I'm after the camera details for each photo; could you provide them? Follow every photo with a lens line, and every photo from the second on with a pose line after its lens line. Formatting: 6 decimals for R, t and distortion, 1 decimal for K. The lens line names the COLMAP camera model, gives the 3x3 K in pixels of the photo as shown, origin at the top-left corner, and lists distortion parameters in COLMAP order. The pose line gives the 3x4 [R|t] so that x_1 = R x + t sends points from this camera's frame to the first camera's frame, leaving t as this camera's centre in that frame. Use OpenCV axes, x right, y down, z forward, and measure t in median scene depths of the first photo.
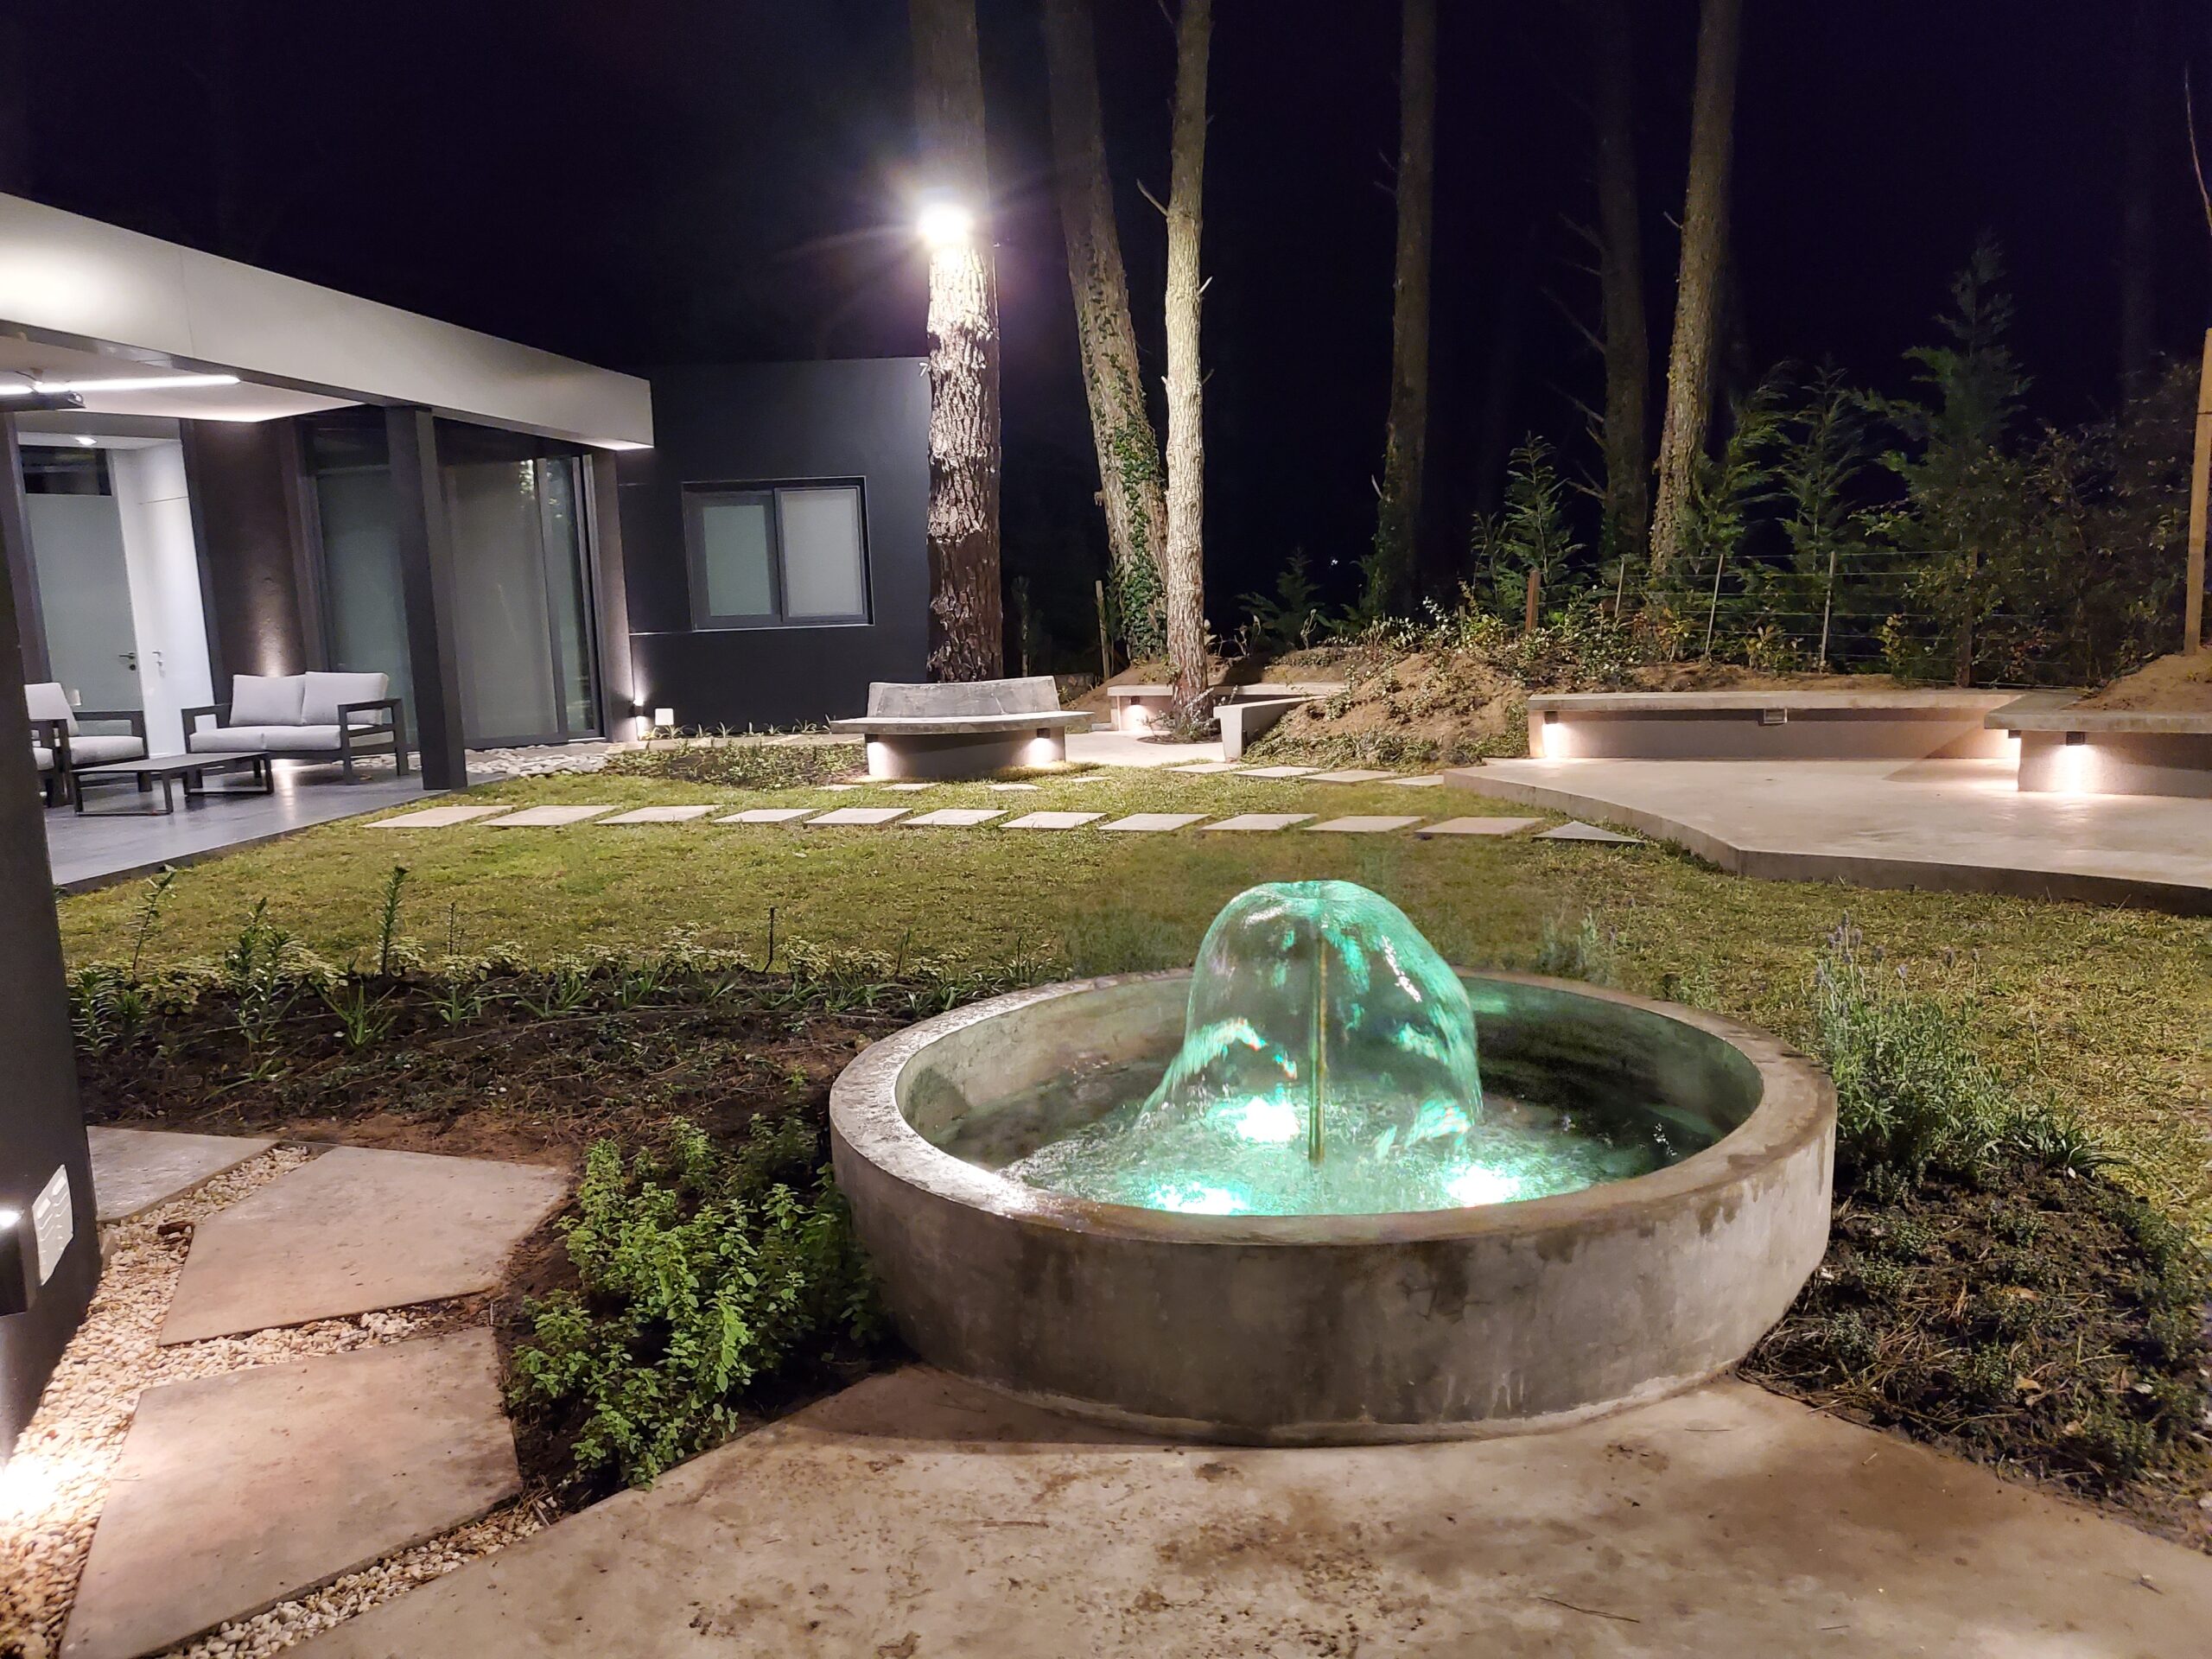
lens RADIAL K [[1702.1, 0, 1101.1], [0, 1702.1, 854.1], [0, 0, 1]] dist [-0.010040, 0.047344]
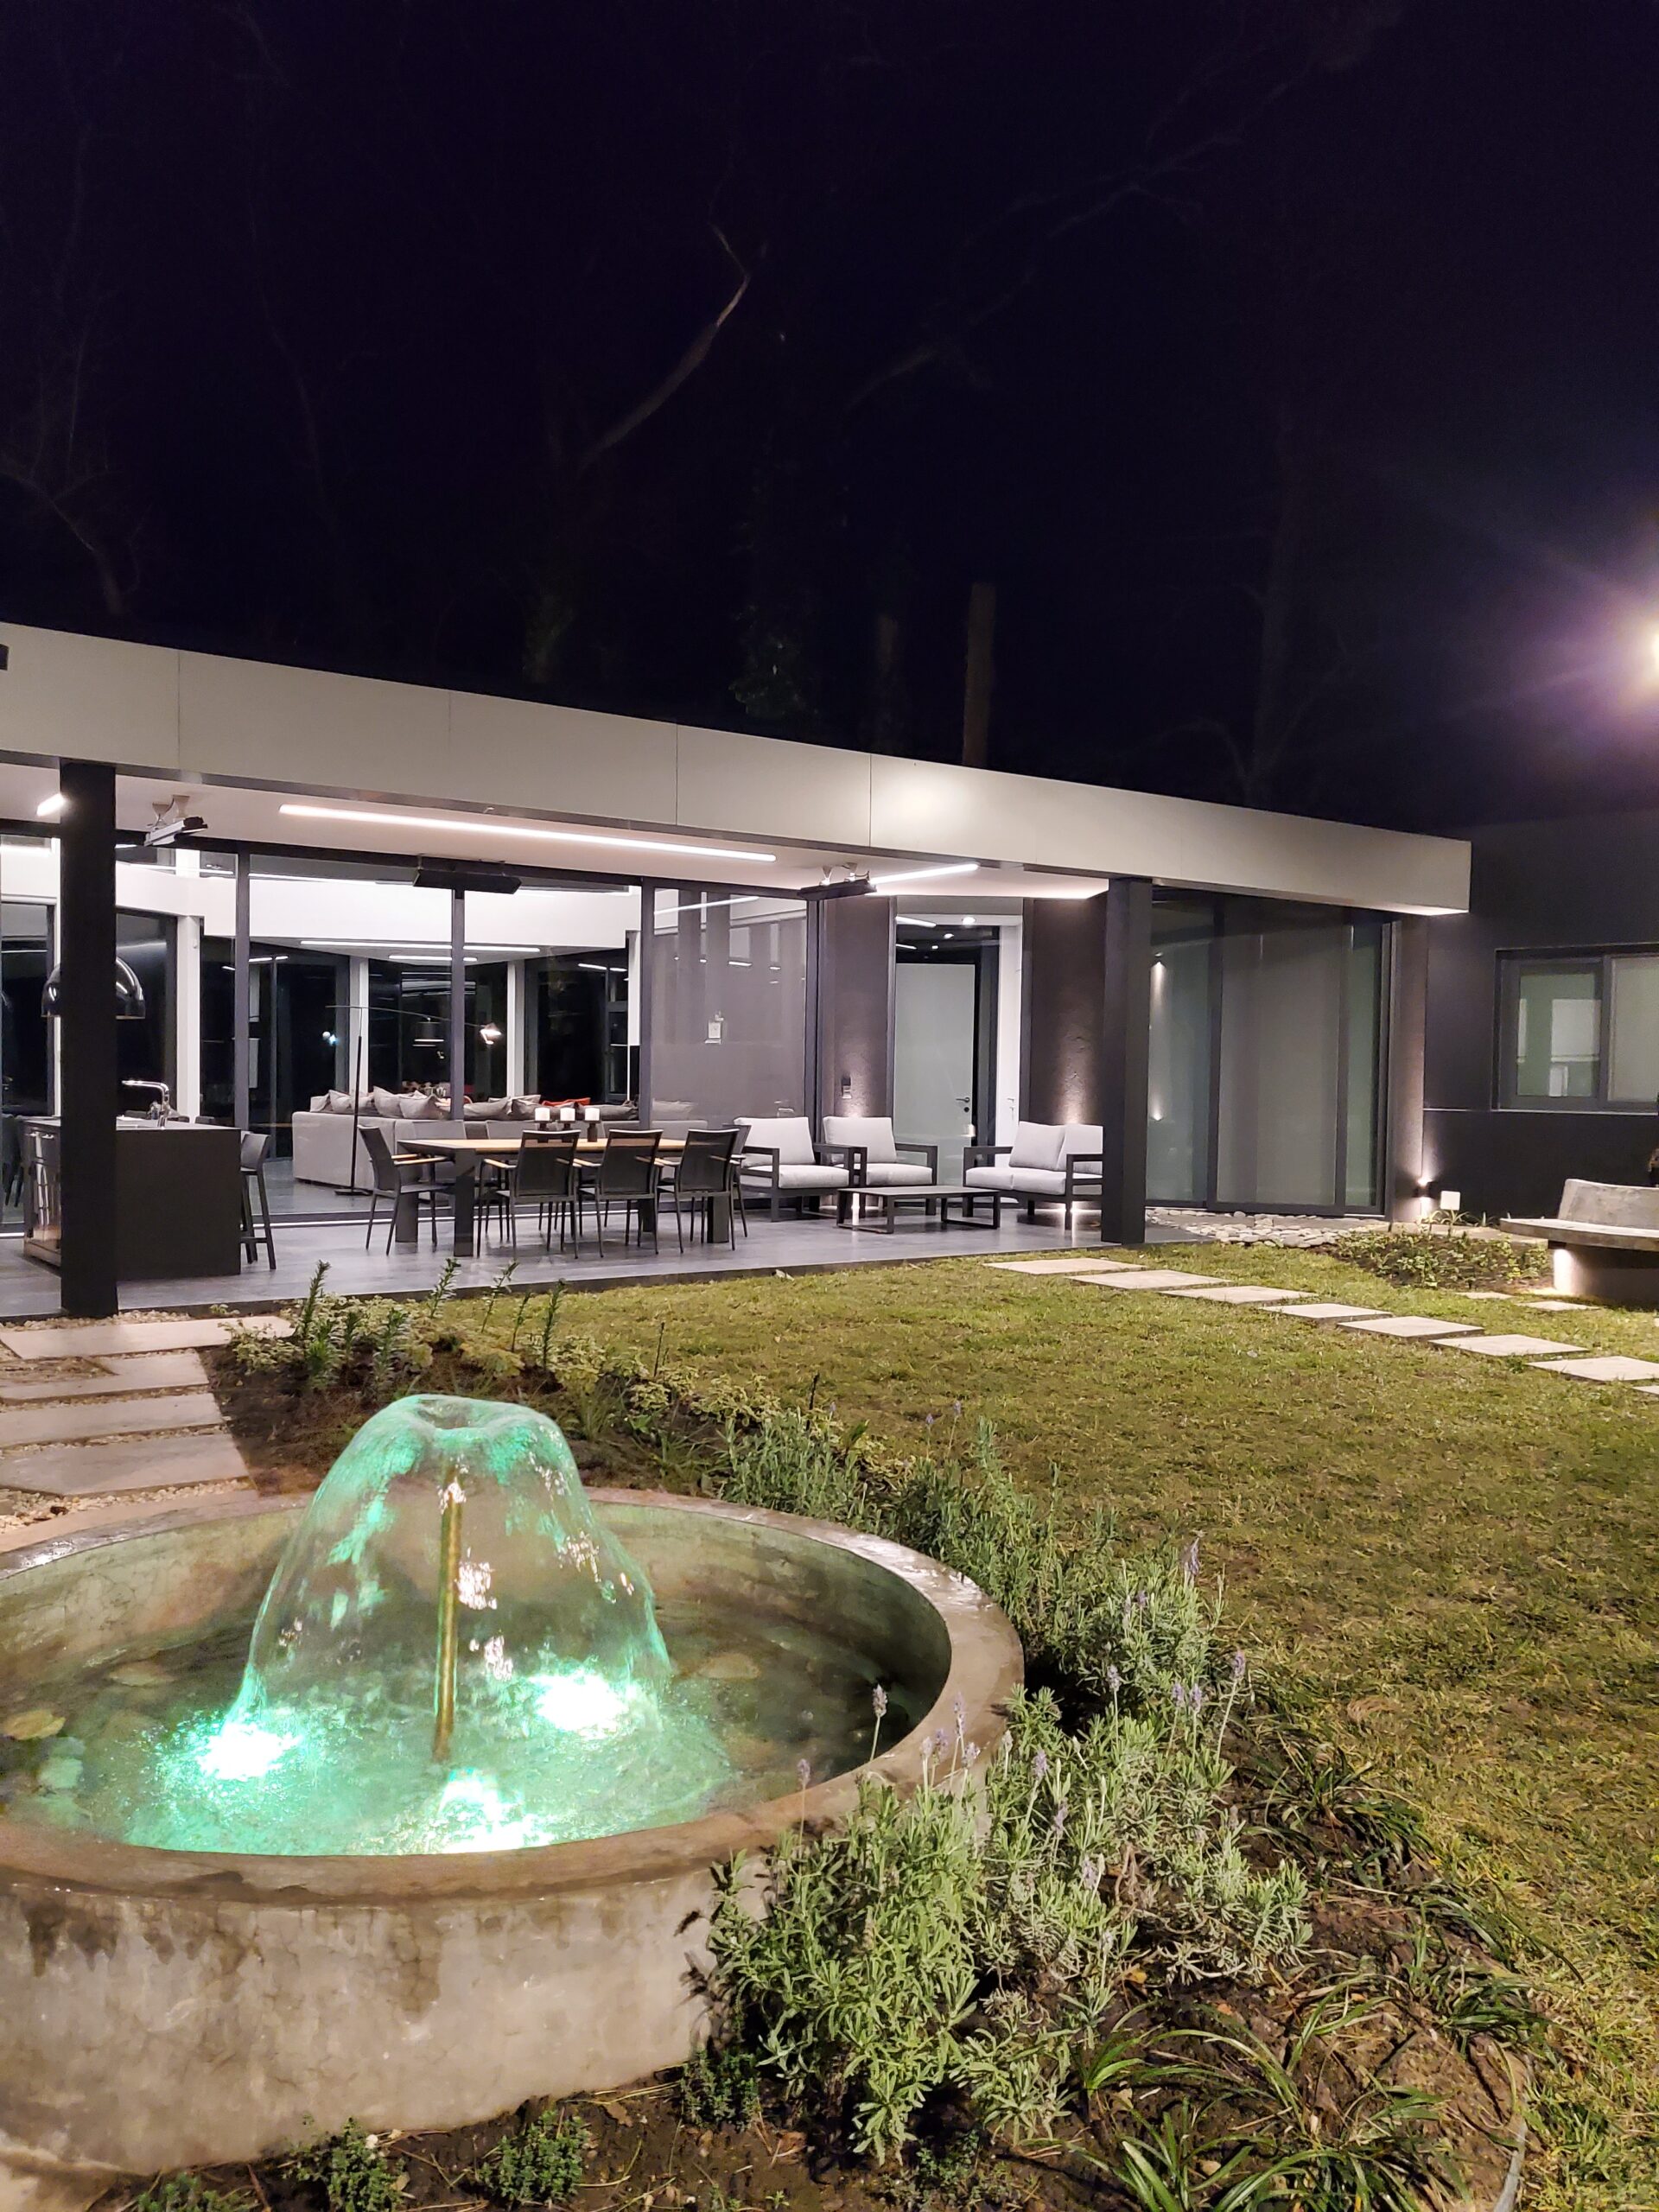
lens RADIAL K [[1702.1, 0, 829.5], [0, 1702.1, 1106.0], [0, 0, 1]] dist [-0.010040, 0.047344]
pose [[0.668111, 0.057297, -0.741852, 0.241984], [-0.154154, 0.986057, -0.062673, -0.027075], [0.727918, 0.156232, 0.667628, 0.169264]]
